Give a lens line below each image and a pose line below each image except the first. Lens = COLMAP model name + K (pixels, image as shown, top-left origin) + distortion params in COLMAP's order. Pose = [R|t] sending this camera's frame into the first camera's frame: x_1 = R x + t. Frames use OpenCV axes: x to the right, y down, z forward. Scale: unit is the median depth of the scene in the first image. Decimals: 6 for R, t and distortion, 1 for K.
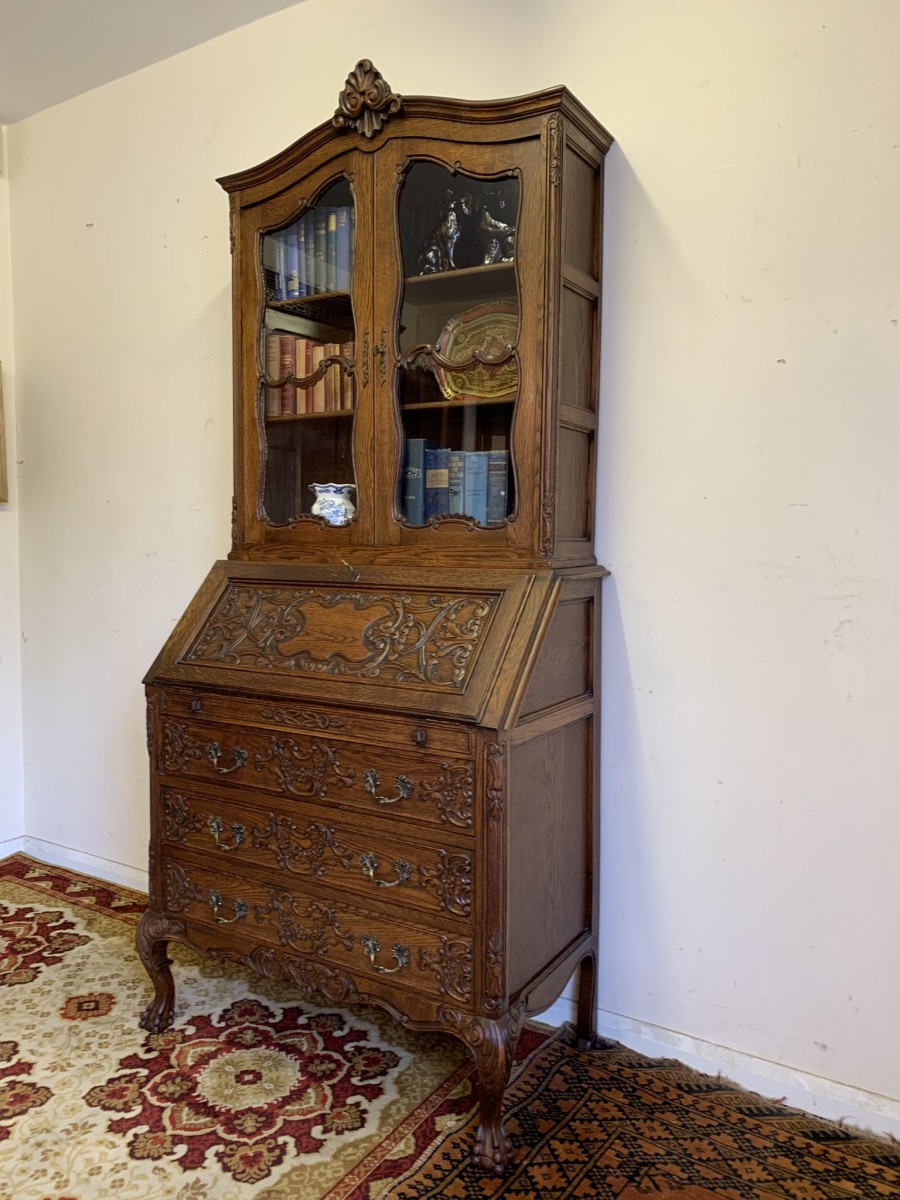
lens RADIAL K [[921.0, 0, 446.5], [0, 921.0, 589.7], [0, 0, 1]] dist [0.014049, -0.009489]
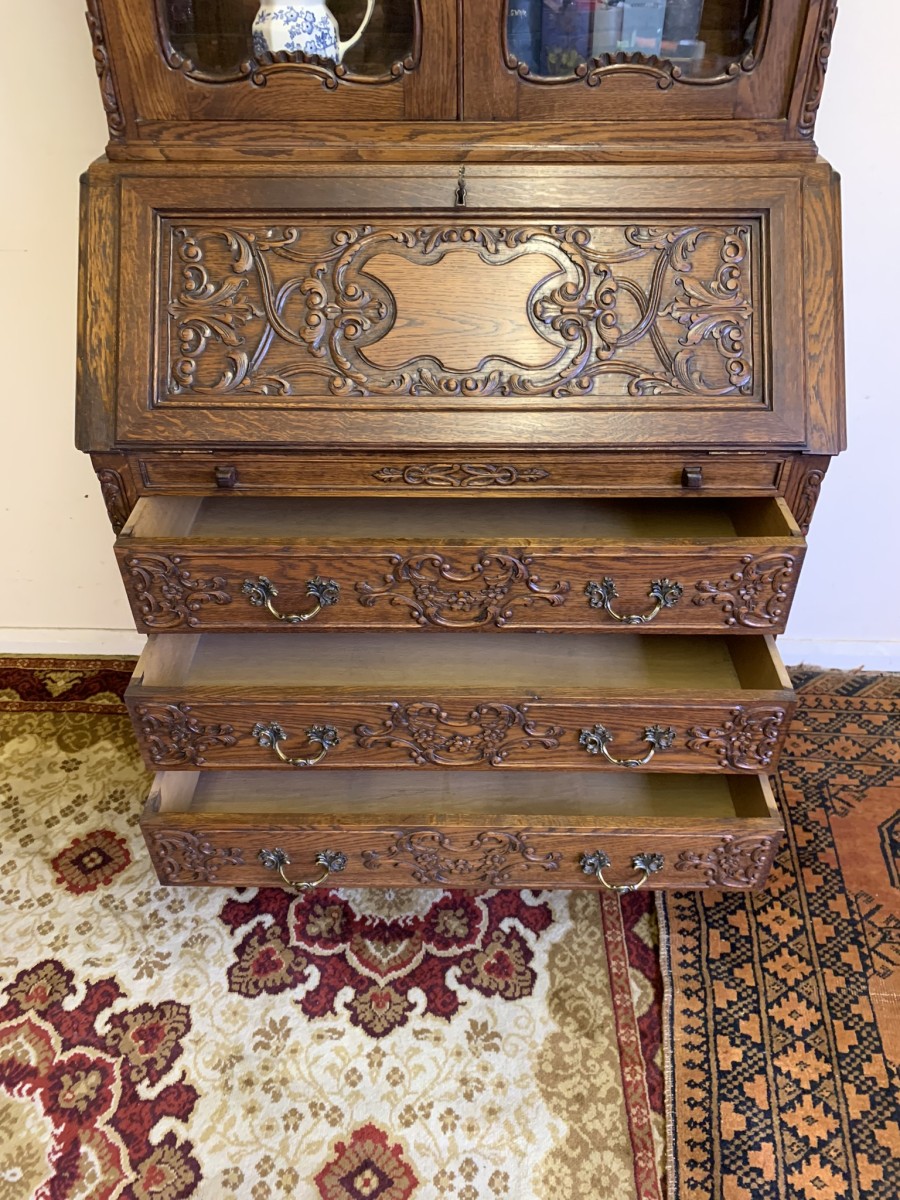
lens RADIAL K [[921.0, 0, 461.3], [0, 921.0, 596.4], [0, 0, 1]] dist [0.014049, -0.009489]
pose [[0.857980, -0.324955, 0.397837, -0.409129], [0.041440, 0.815741, 0.576931, -0.141907], [-0.512008, -0.478509, 0.713356, 0.493656]]
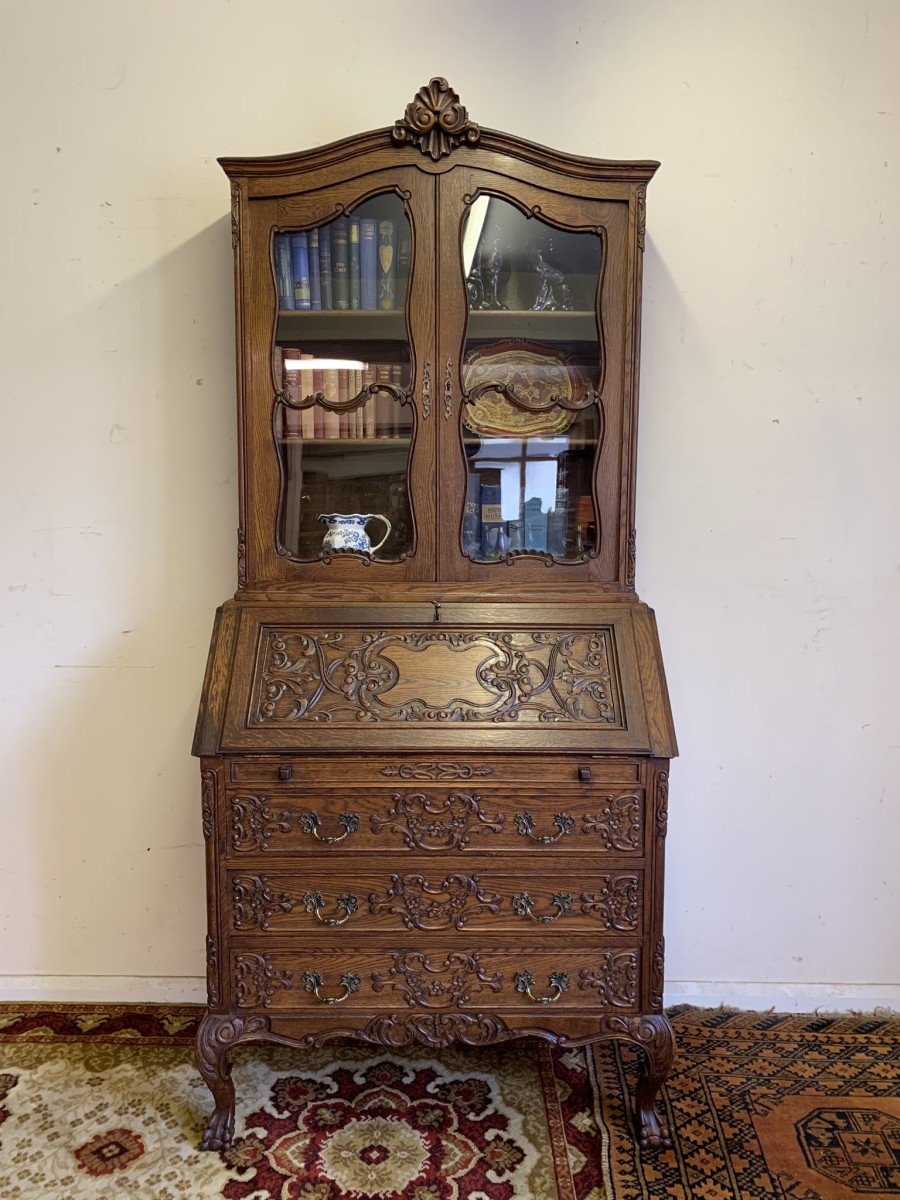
lens RADIAL K [[921.0, 0, 451.7], [0, 921.0, 589.7], [0, 0, 1]] dist [0.014049, -0.009489]
pose [[0.847901, -0.056172, 0.527170, -0.610208], [0.034011, 0.998086, 0.051645, -0.094511], [-0.529062, -0.025860, 0.848189, 0.170459]]
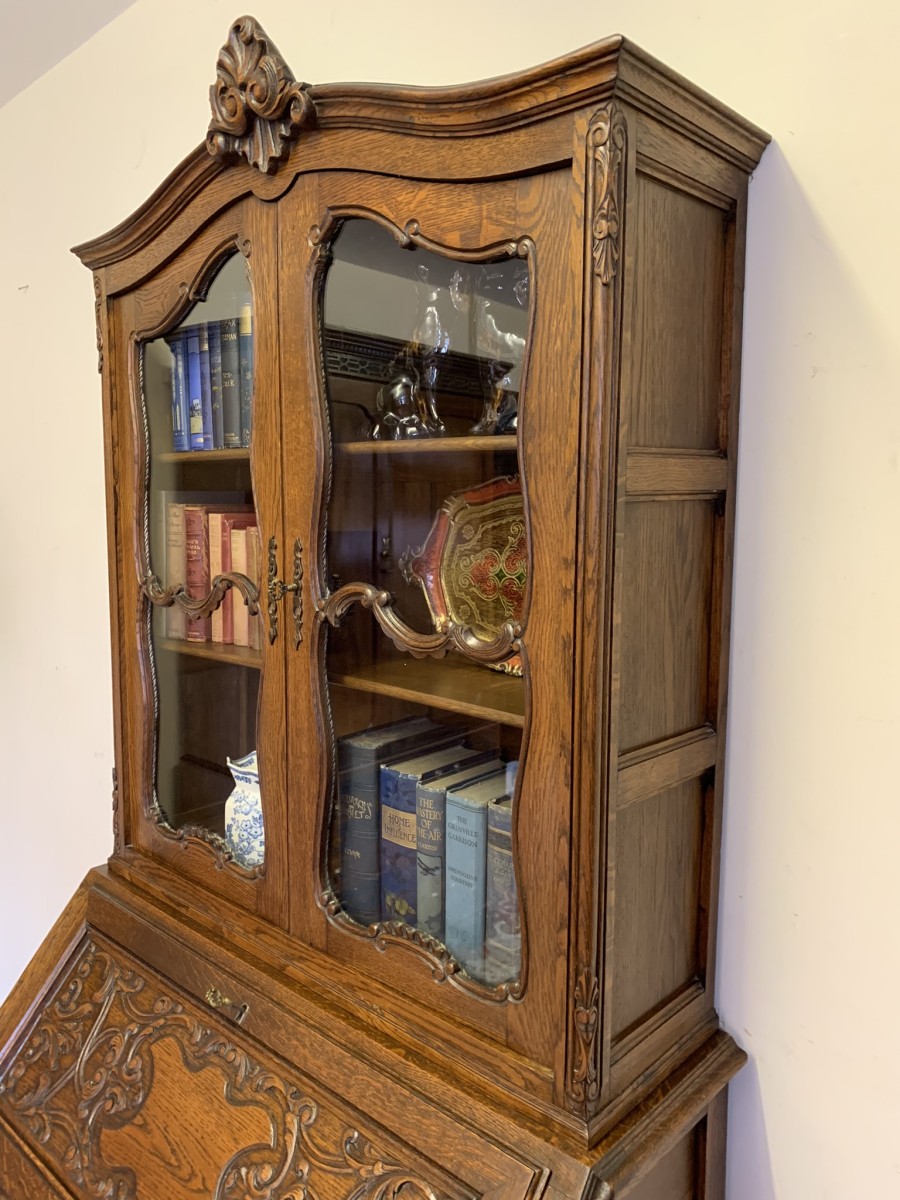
lens RADIAL K [[921.0, 0, 444.6], [0, 921.0, 593.9], [0, 0, 1]] dist [0.014049, -0.009489]
pose [[0.978996, 0.019102, -0.202981, 0.122898], [-0.009045, 0.998690, 0.050356, -0.290162], [0.203677, -0.047462, 0.977887, 0.521900]]
